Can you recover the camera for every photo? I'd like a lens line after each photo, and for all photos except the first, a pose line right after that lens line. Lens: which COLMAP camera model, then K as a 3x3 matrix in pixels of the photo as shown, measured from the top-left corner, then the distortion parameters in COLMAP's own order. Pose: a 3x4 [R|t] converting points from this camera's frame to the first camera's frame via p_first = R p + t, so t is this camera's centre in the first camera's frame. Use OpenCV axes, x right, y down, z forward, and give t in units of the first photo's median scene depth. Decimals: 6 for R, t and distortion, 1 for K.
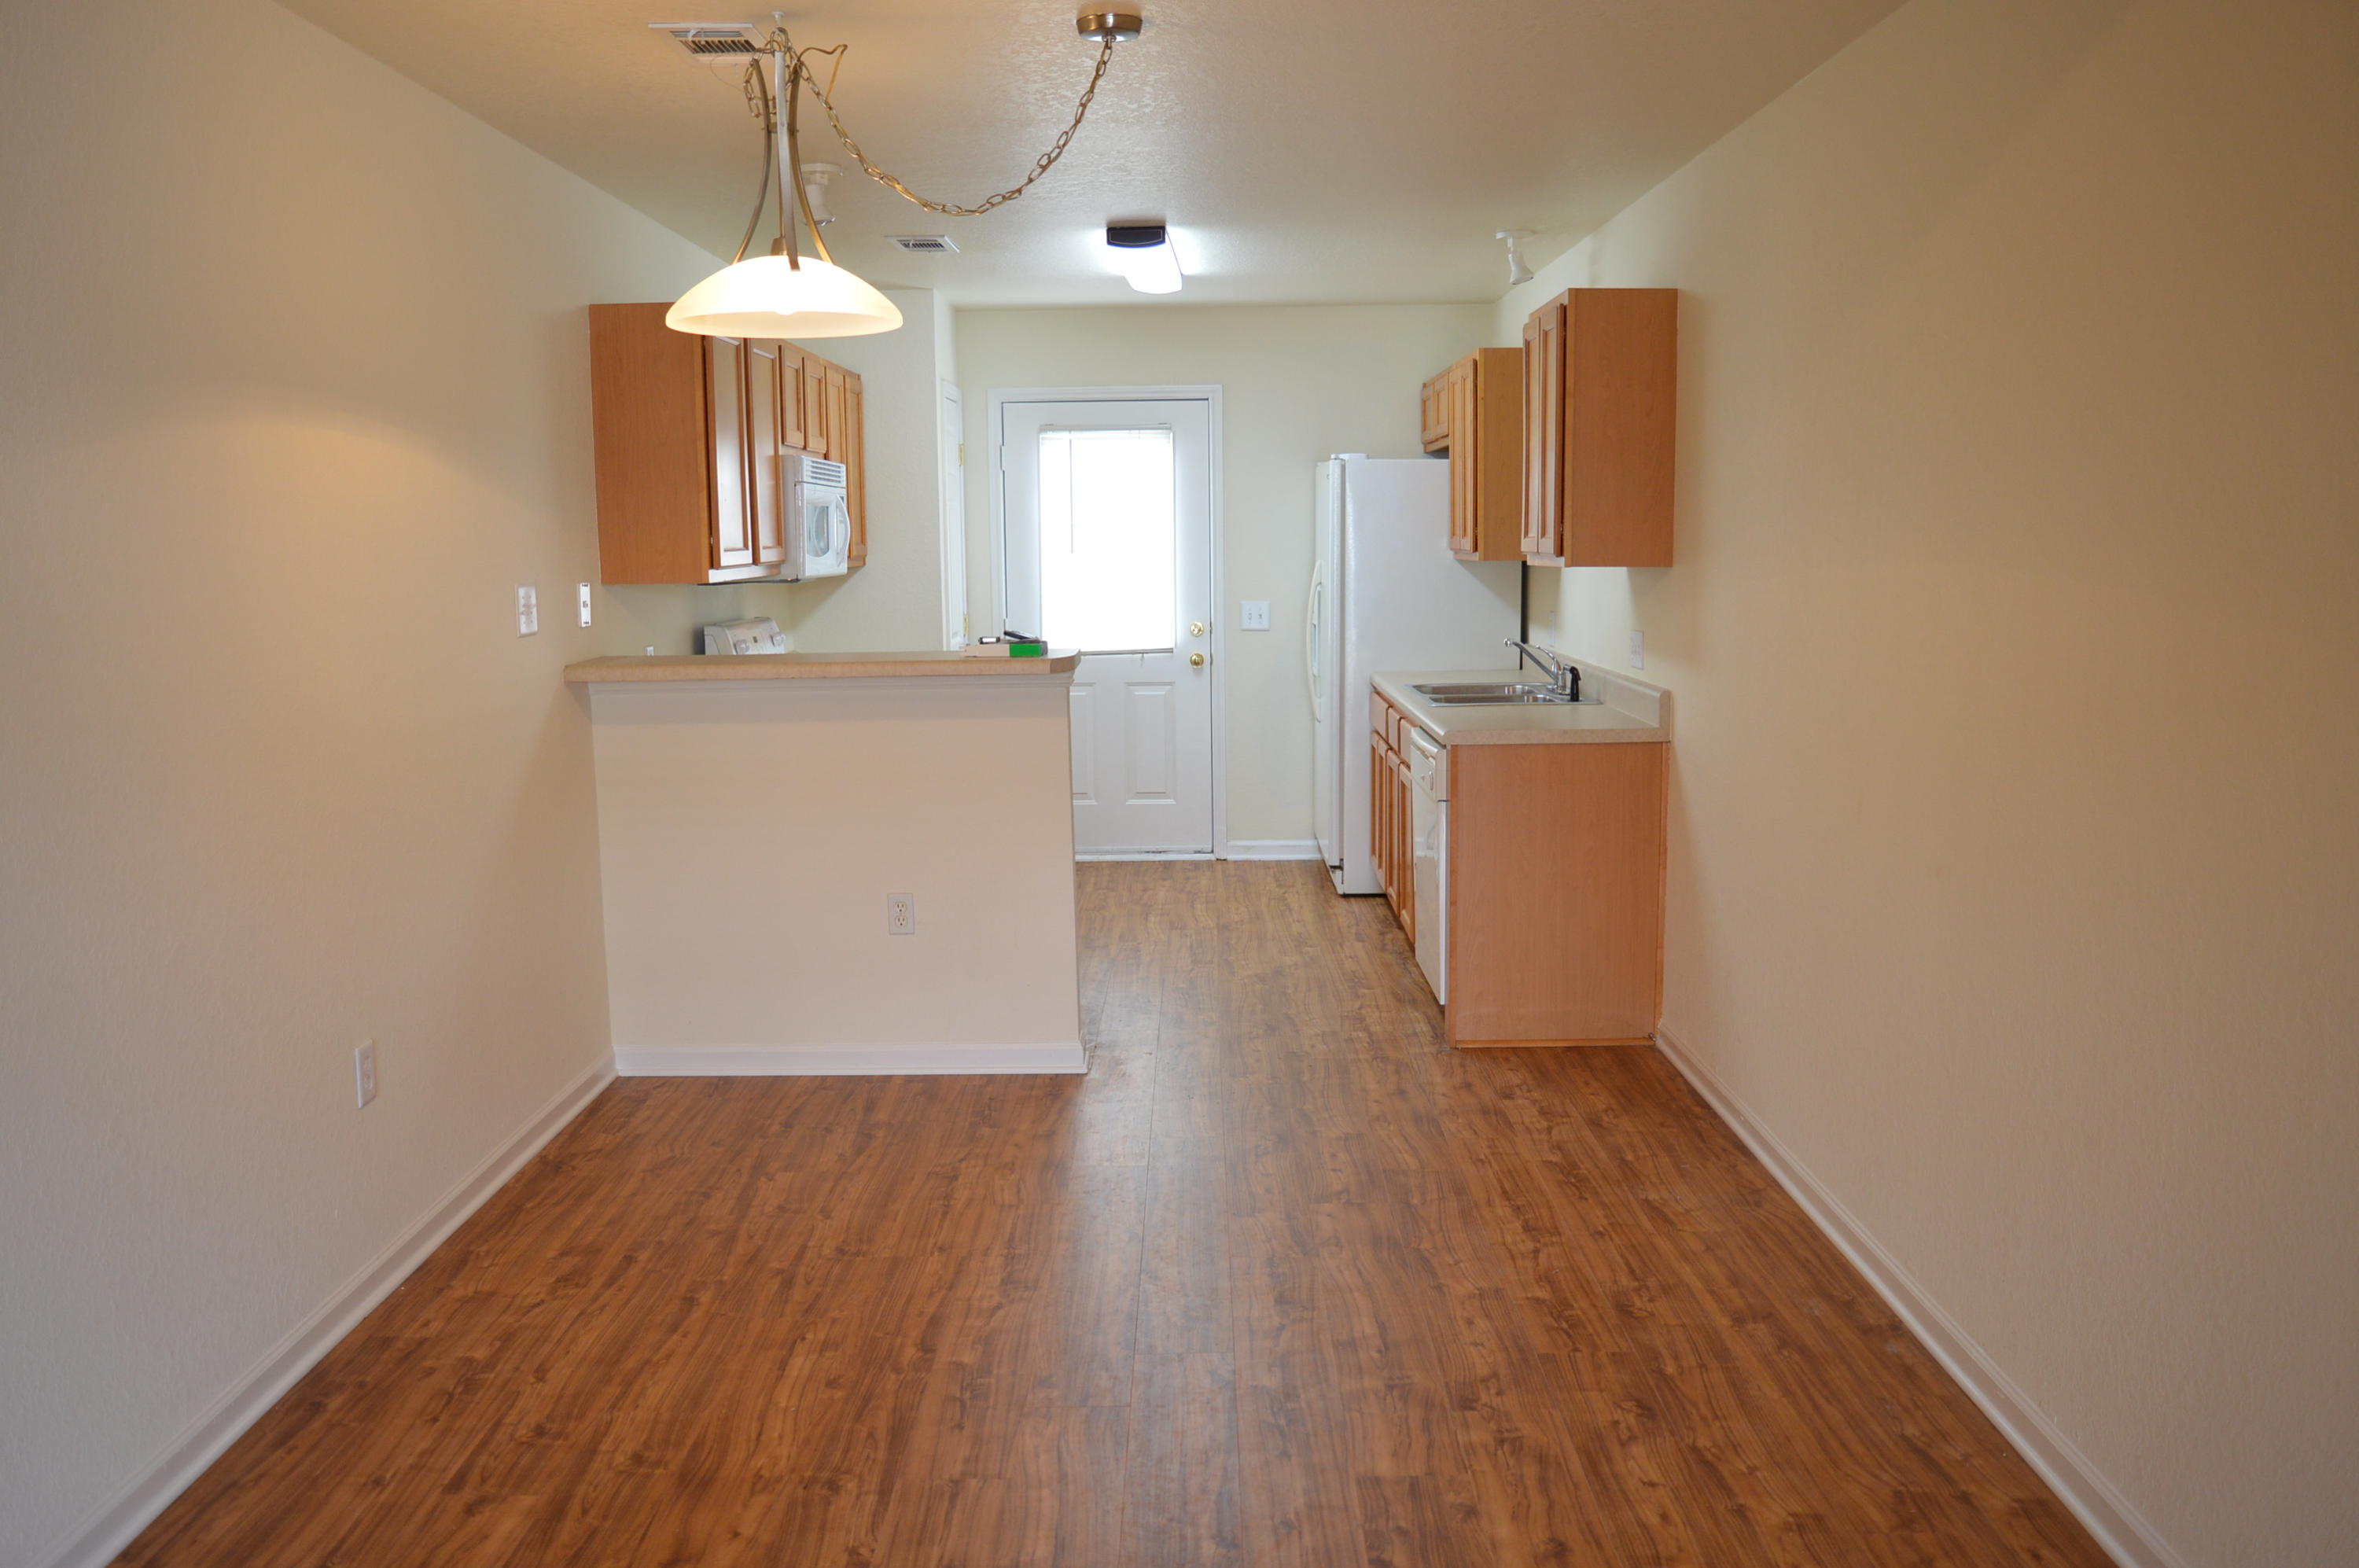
lens RADIAL K [[1871.4, 0, 1177.9], [0, 1871.4, 772.4], [0, 0, 1]] dist [-0.089420, 0.014369]
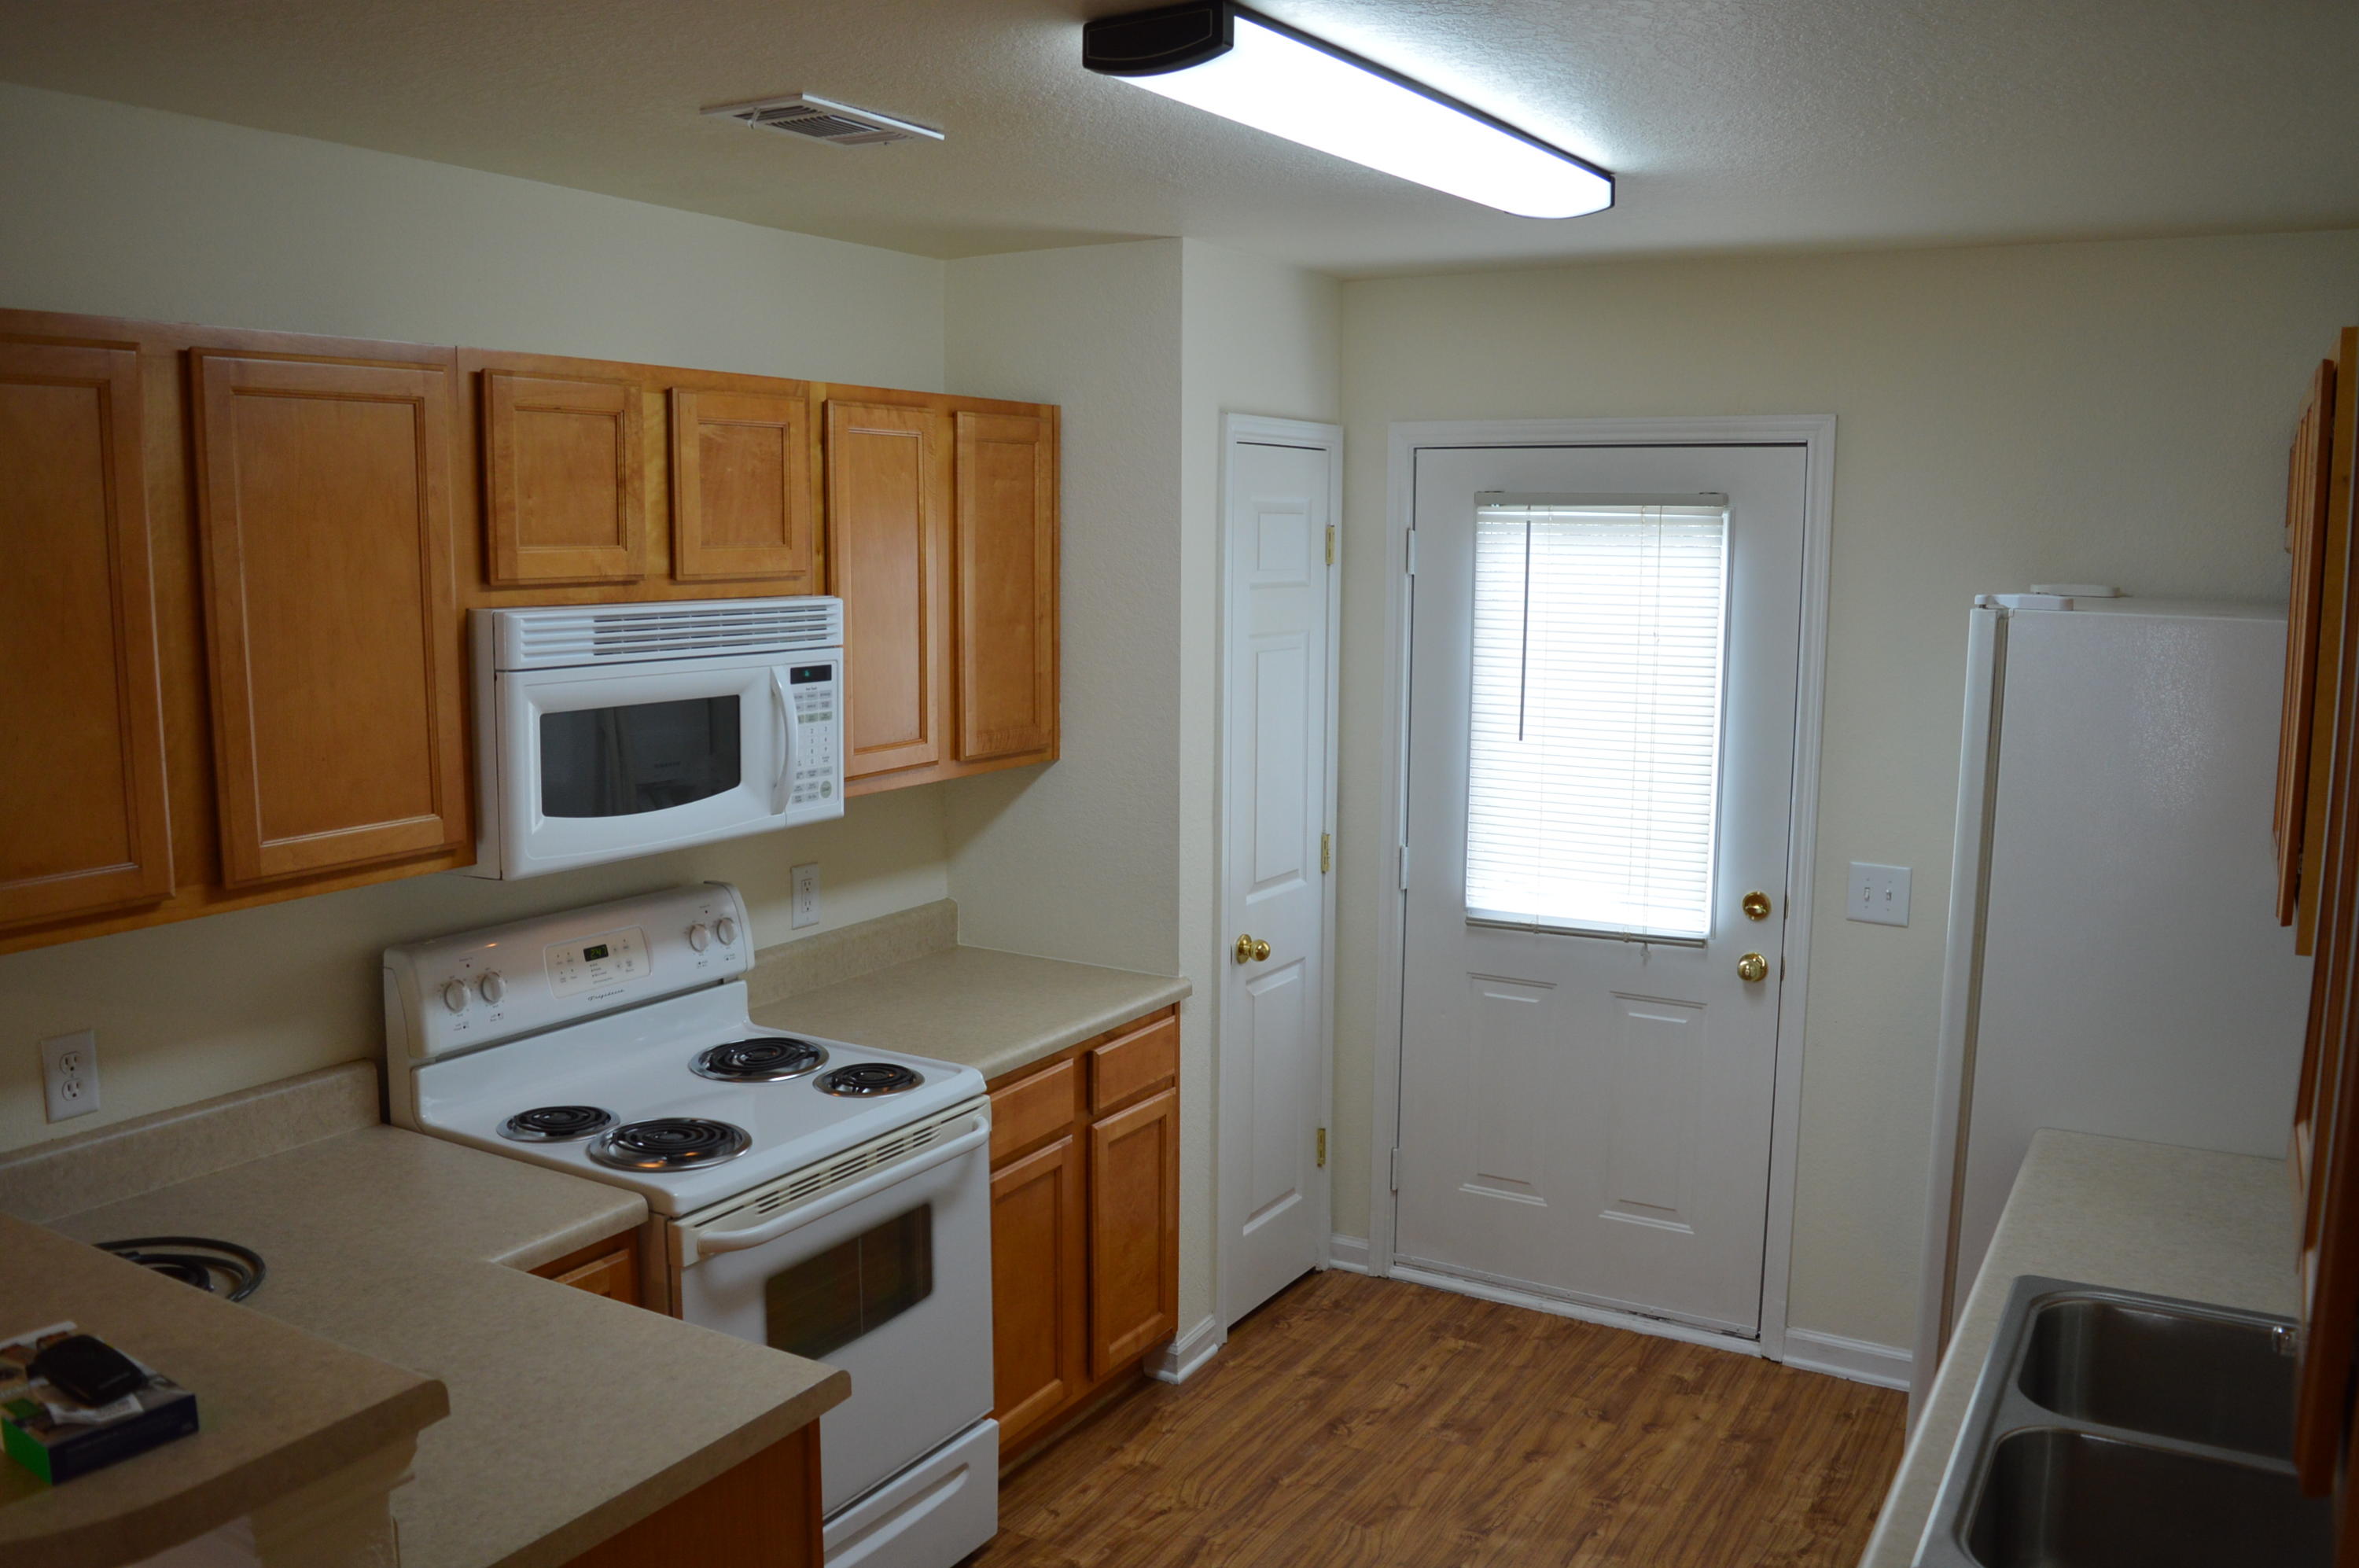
lens RADIAL K [[1871.4, 0, 1186.6], [0, 1871.4, 804.9], [0, 0, 1]] dist [-0.089420, 0.014369]
pose [[0.858814, 0.091175, -0.504109, 0.229772], [-0.081954, 0.995813, 0.040487, -0.202525], [0.505690, 0.006543, 0.862690, 0.906217]]
